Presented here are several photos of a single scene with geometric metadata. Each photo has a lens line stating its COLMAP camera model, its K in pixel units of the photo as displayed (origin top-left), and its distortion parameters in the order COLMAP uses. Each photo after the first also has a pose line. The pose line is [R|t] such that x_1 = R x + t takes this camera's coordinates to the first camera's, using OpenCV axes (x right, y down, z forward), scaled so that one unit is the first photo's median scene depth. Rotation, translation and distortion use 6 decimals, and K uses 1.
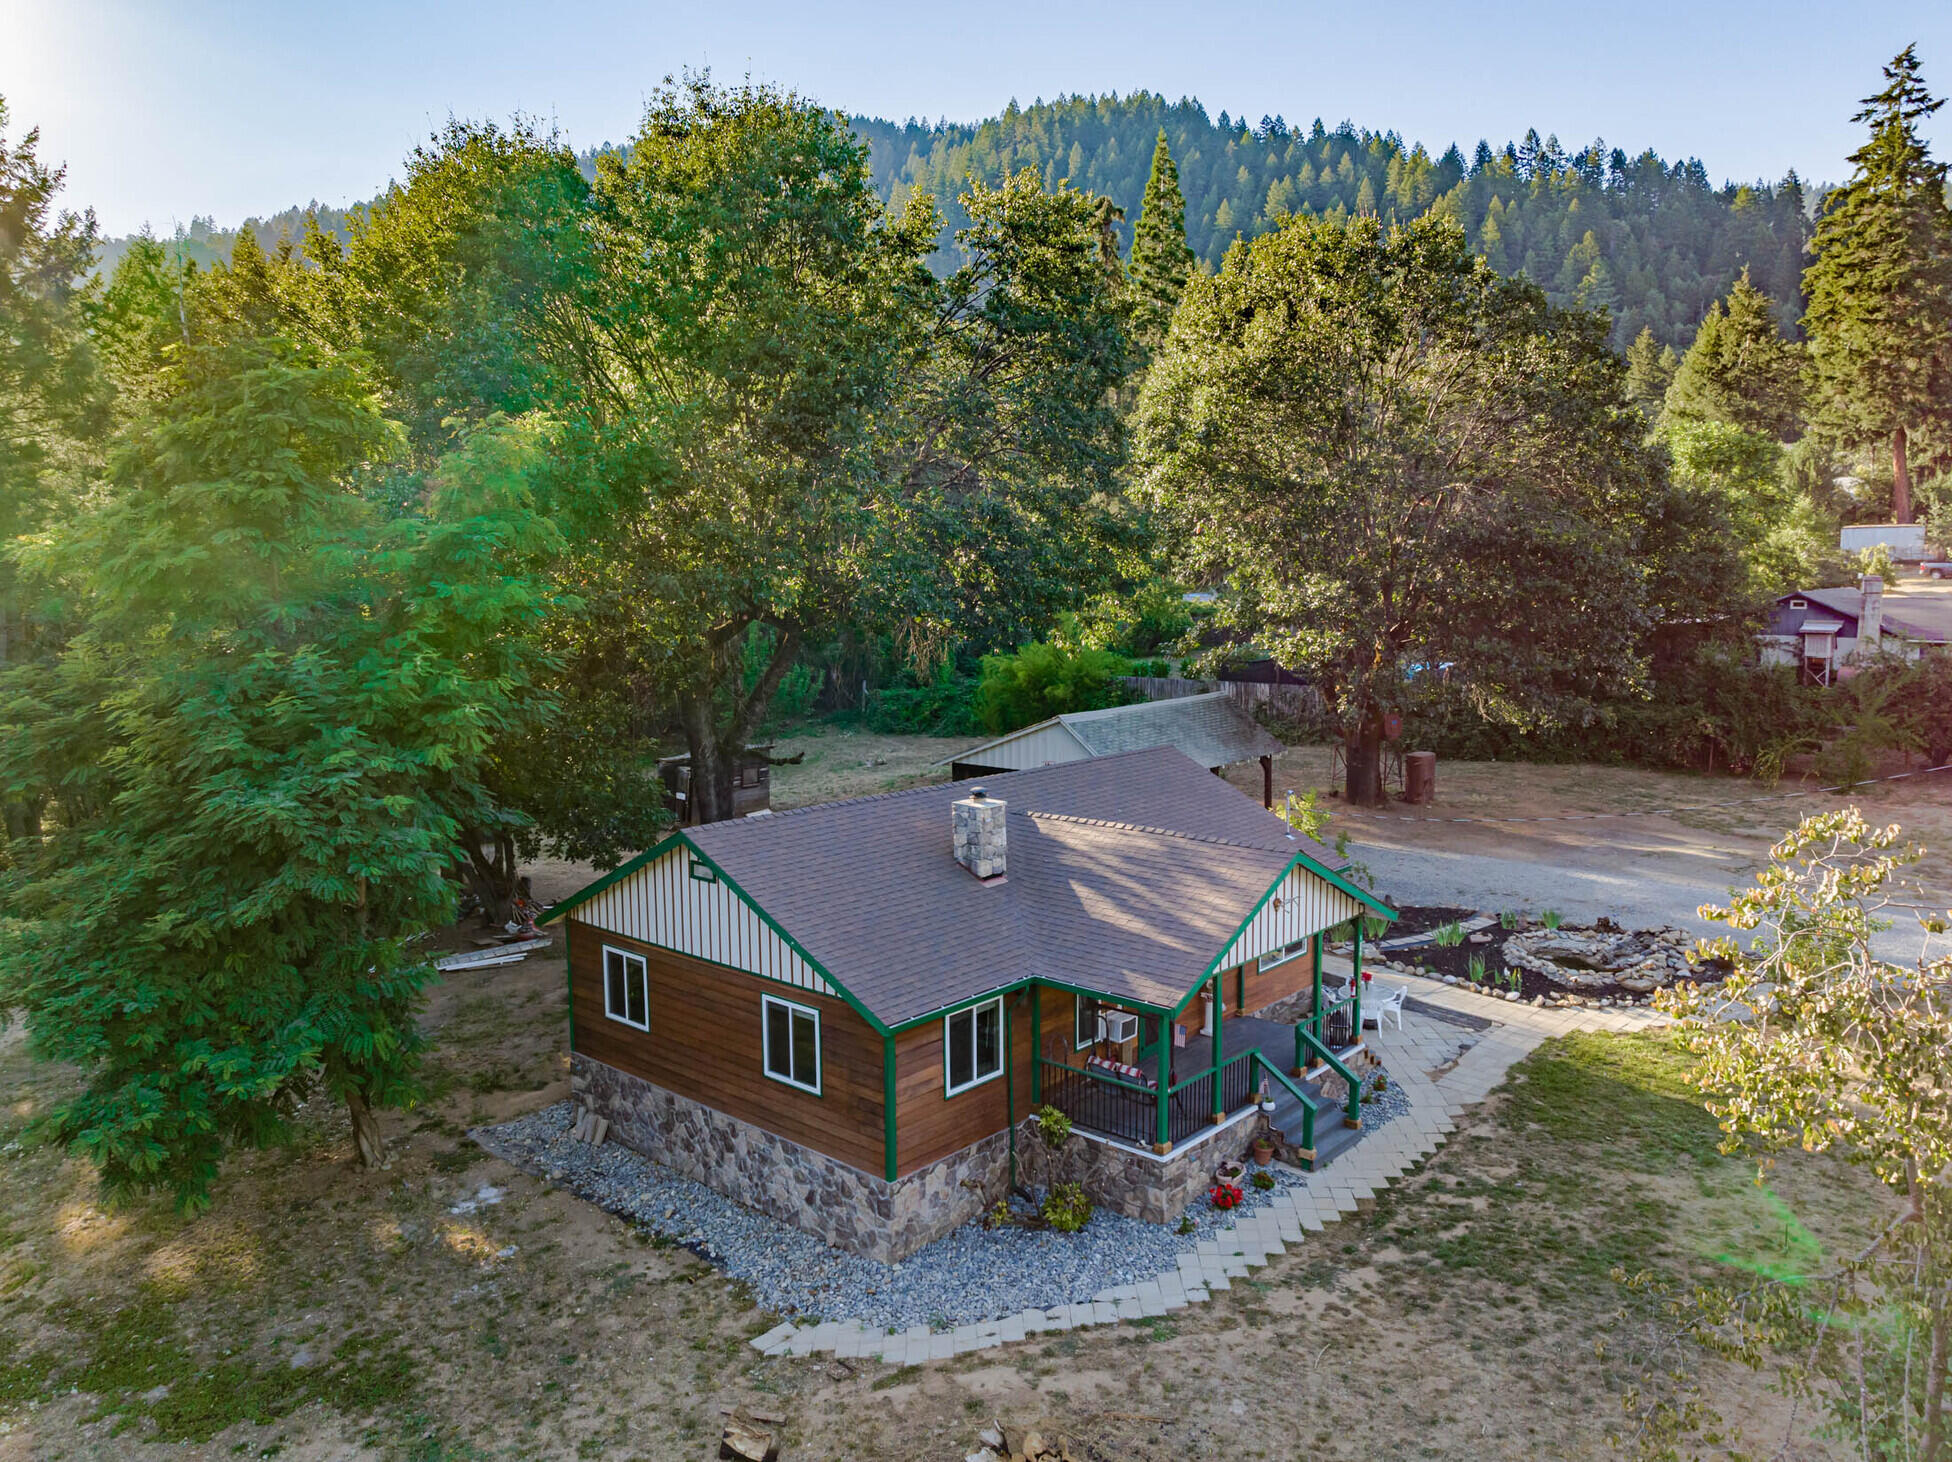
lens RADIAL K [[1379.3, 0, 976.0], [0, 1379.3, 731.0], [0, 0, 1]] dist [-0.044099, 0.014848]
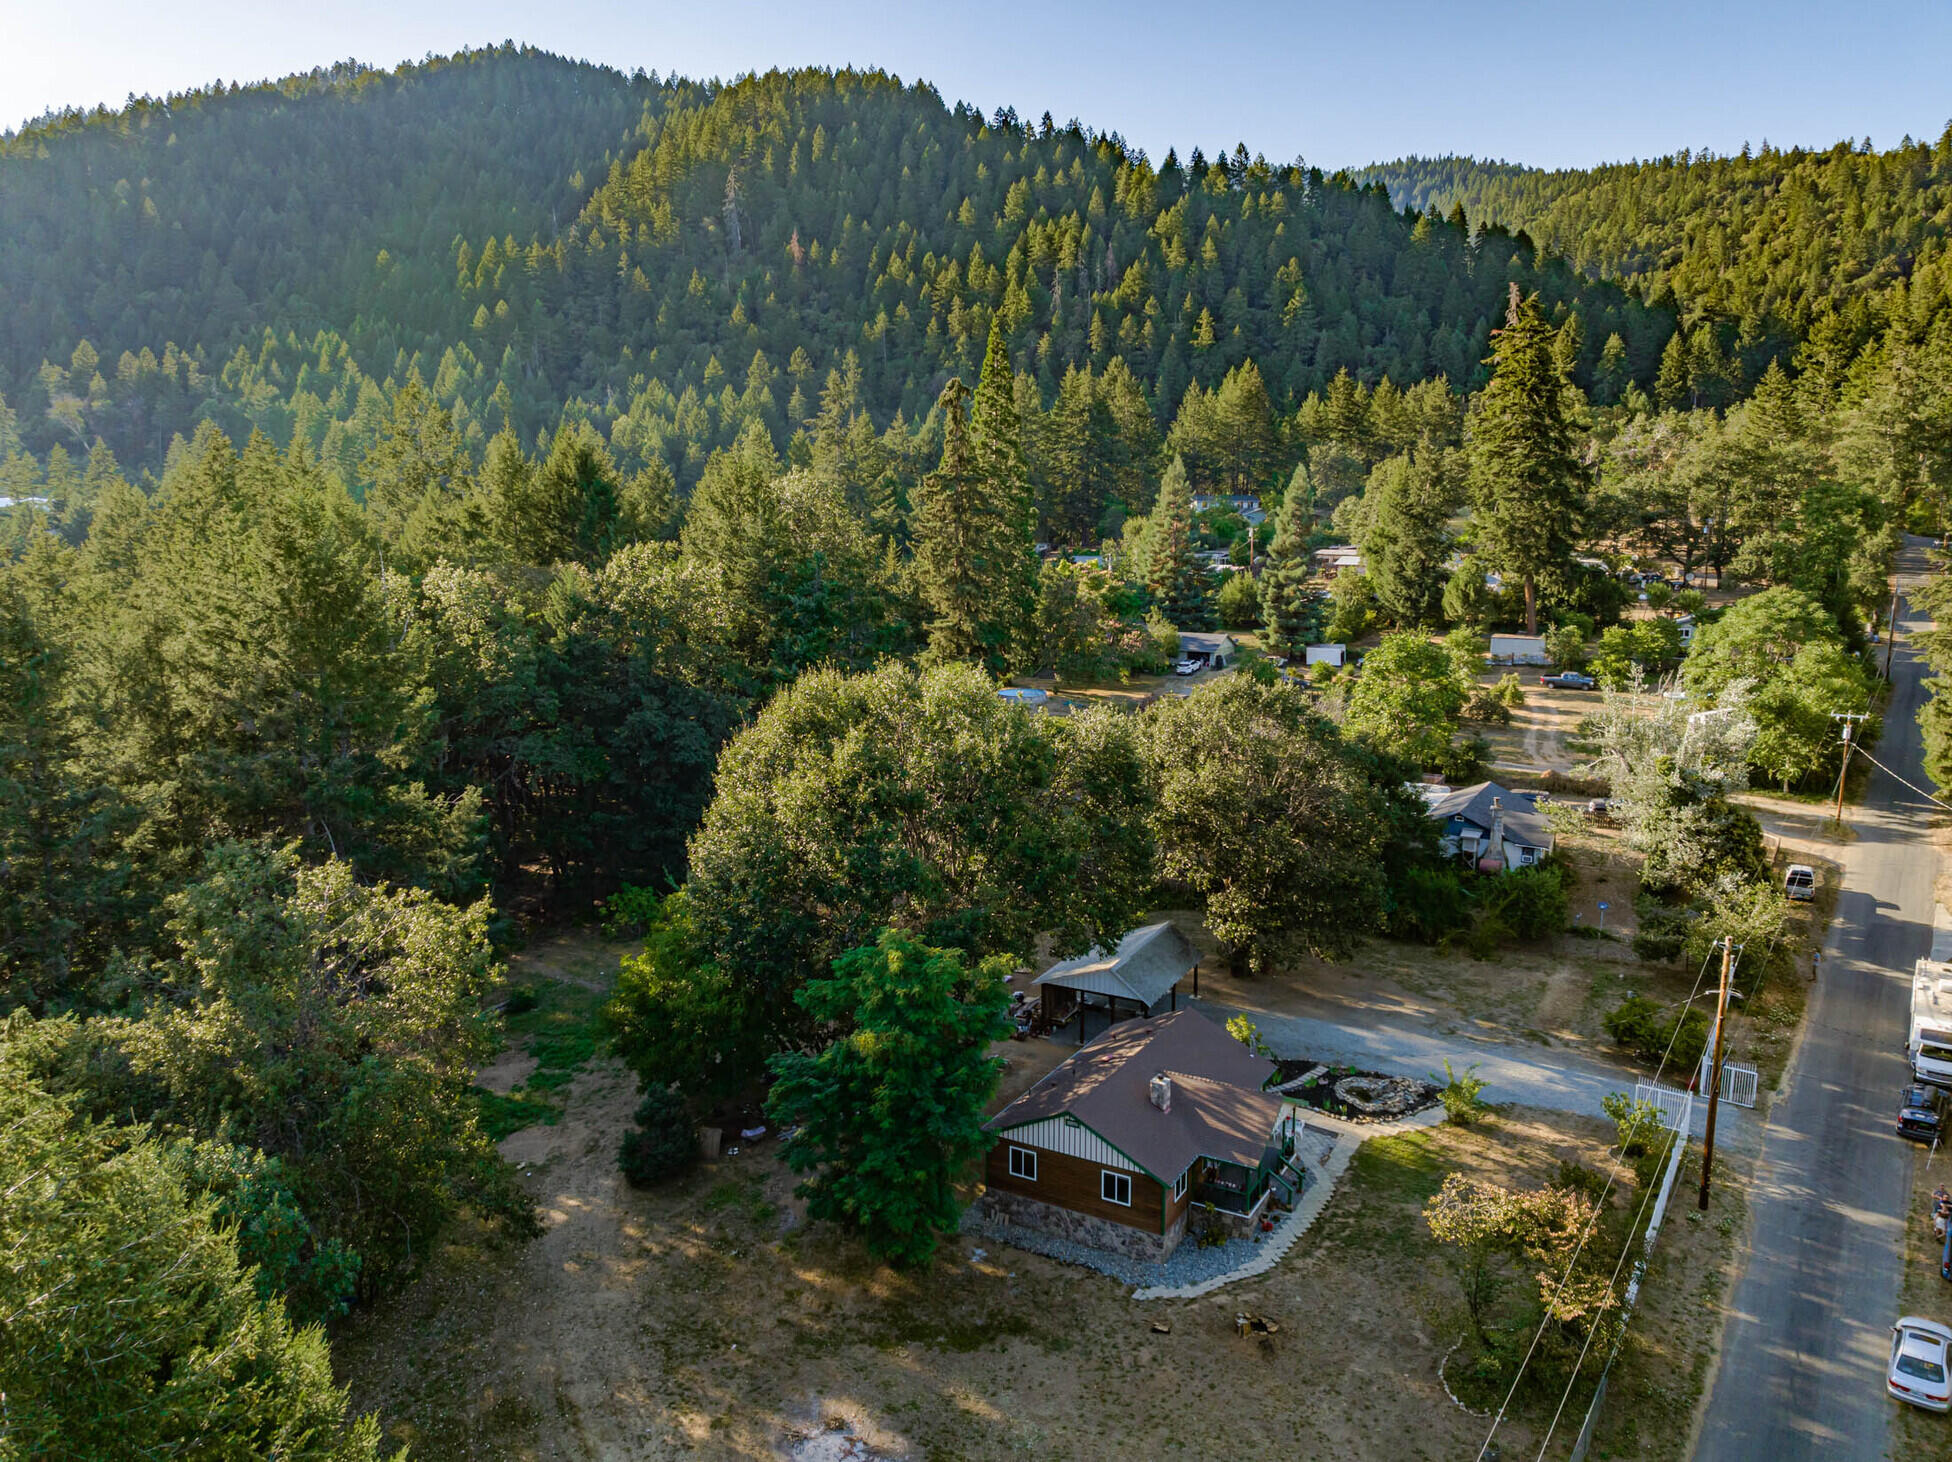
lens RADIAL K [[1379.3, 0, 976.0], [0, 1379.3, 731.0], [0, 0, 1]] dist [-0.044099, 0.014848]
pose [[0.979486, -0.029315, 0.199369, -0.913939], [0.019278, 0.998456, 0.052096, -0.816682], [-0.200589, -0.047184, 0.978539, -1.548335]]
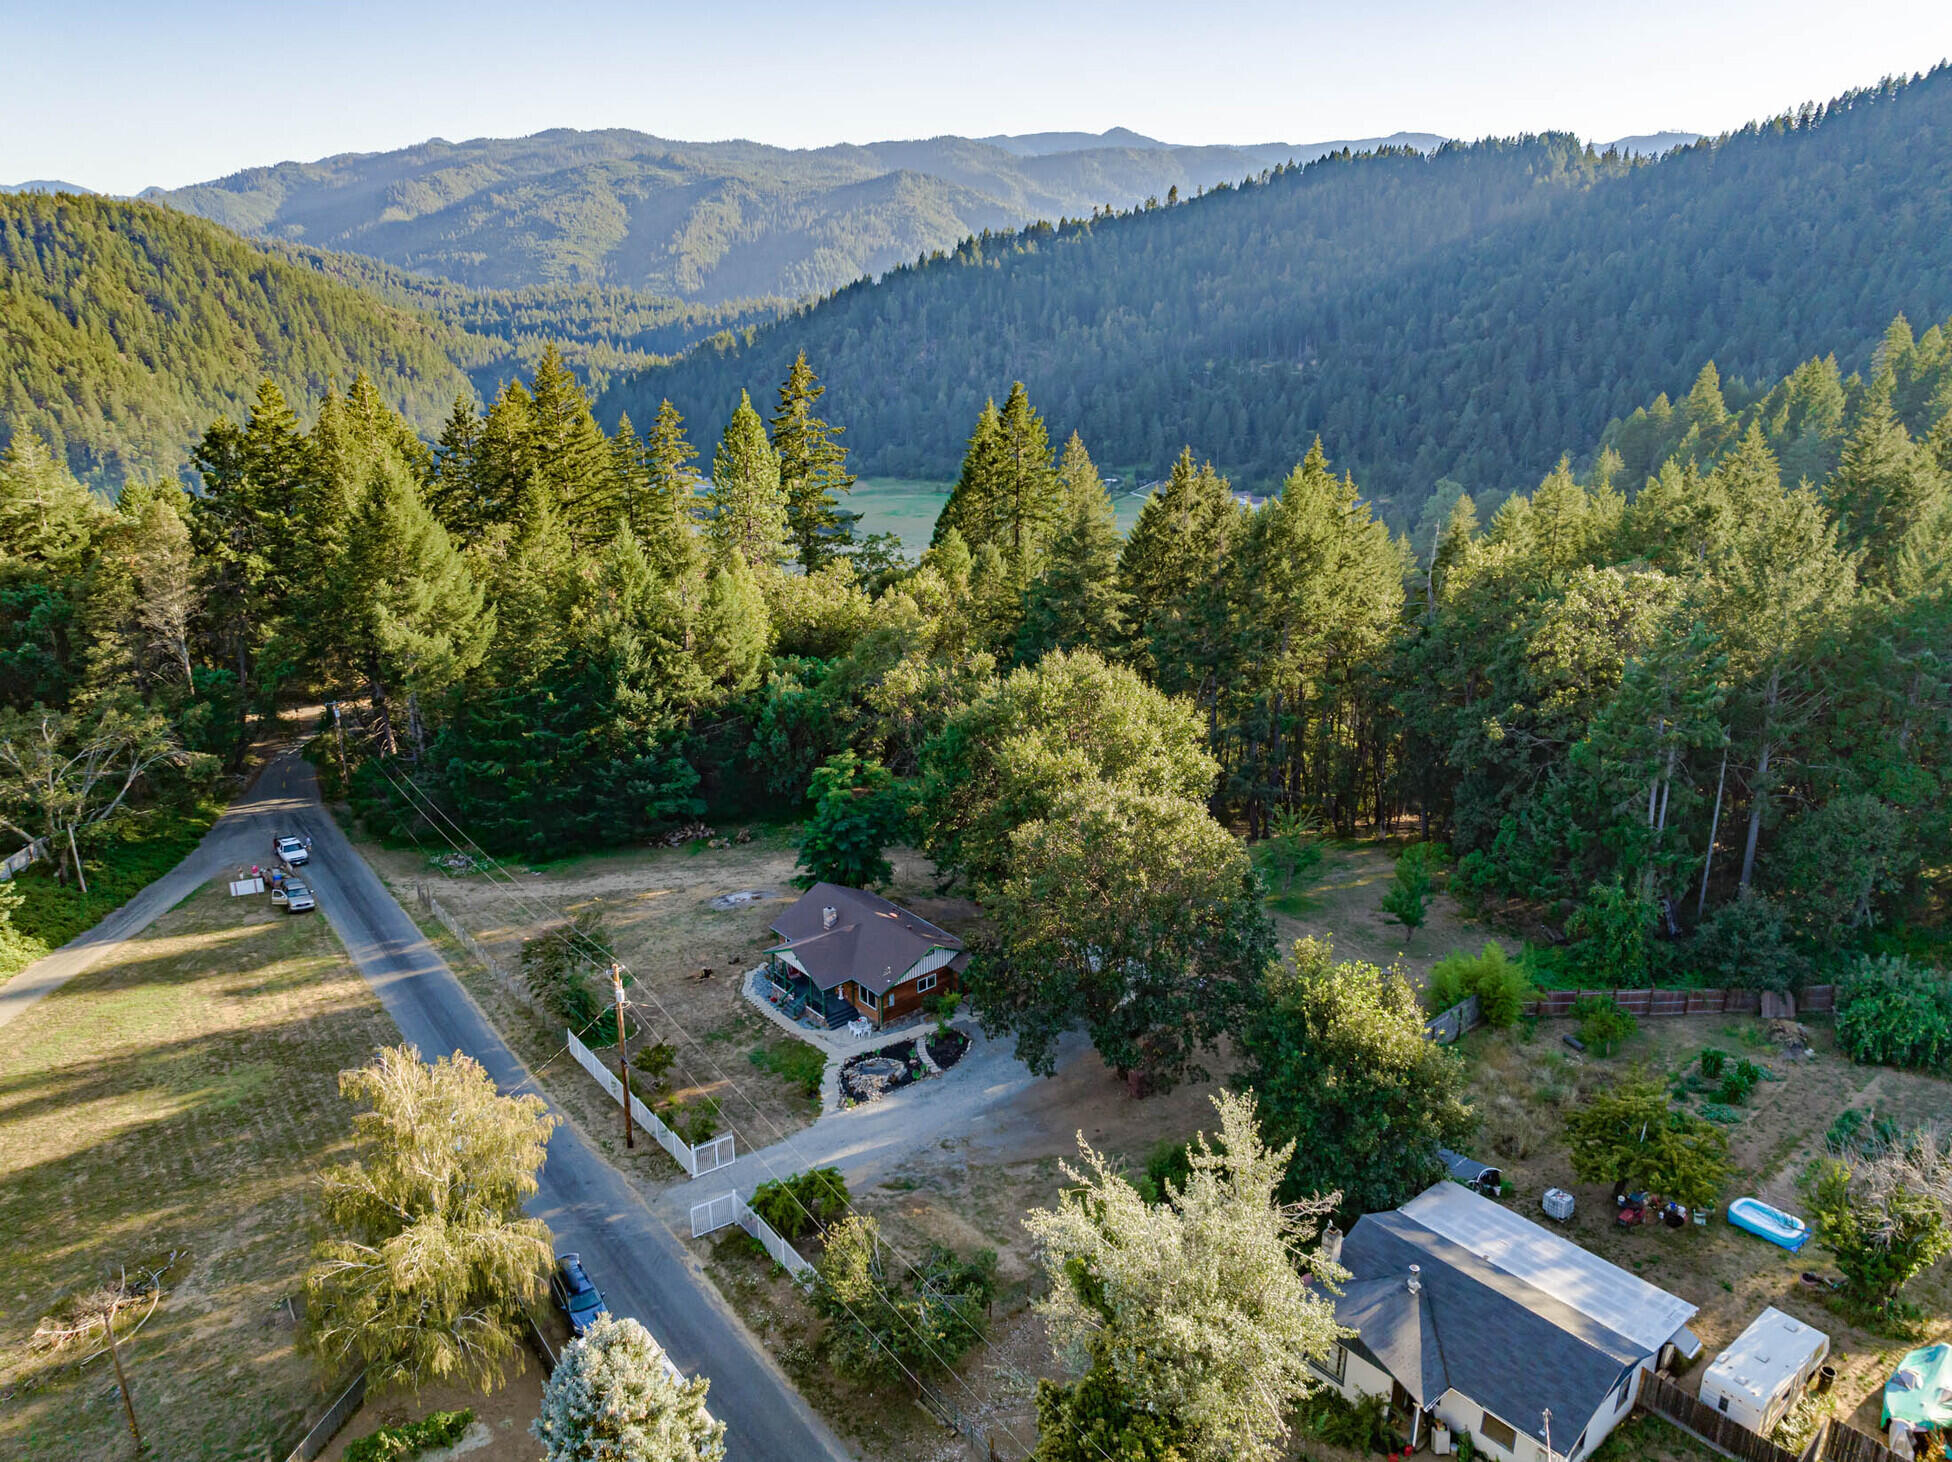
lens RADIAL K [[1379.3, 0, 976.0], [0, 1379.3, 731.0], [0, 0, 1]] dist [-0.044099, 0.014848]
pose [[-0.126812, 0.324667, -0.937289, 4.146950], [-0.109919, 0.934498, 0.338572, -2.162405], [0.985818, 0.145961, -0.082819, 1.895445]]
